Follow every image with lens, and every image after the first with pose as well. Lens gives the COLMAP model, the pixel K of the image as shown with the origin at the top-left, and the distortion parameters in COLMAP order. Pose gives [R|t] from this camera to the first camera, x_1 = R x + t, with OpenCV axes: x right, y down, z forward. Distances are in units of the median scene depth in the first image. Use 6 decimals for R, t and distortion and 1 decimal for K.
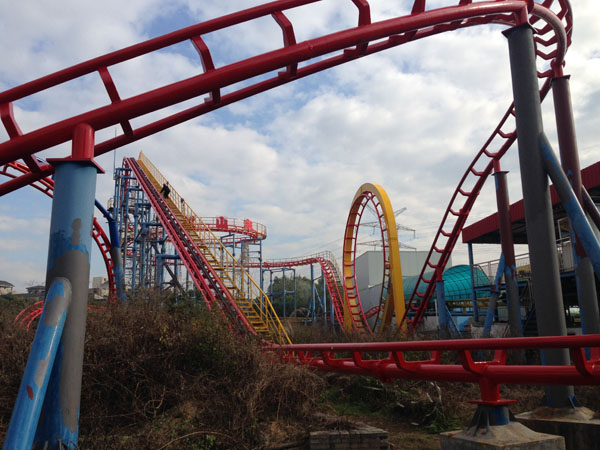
lens RADIAL K [[561.0, 0, 300.0], [0, 561.0, 225.0], [0, 0, 1]] dist [0.149381, -0.233048]
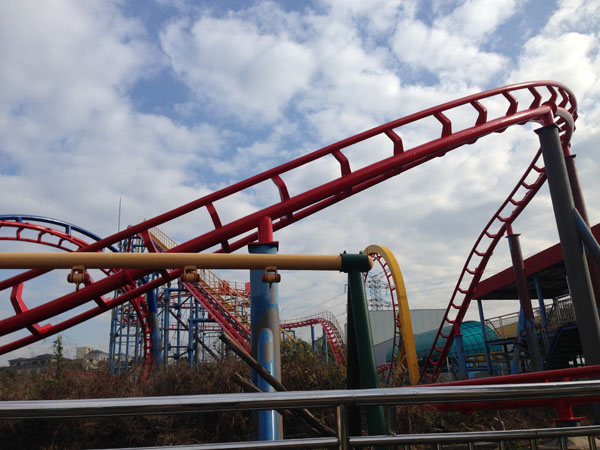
lens RADIAL K [[616.5, 0, 300.0], [0, 616.5, 225.0], [0, 0, 1]] dist [0.117187, 0.004688]
pose [[0.996948, -0.015982, 0.076418, -0.486470], [0.023288, 0.995138, -0.095693, -0.012470], [-0.074517, 0.097181, 0.992473, -0.582126]]
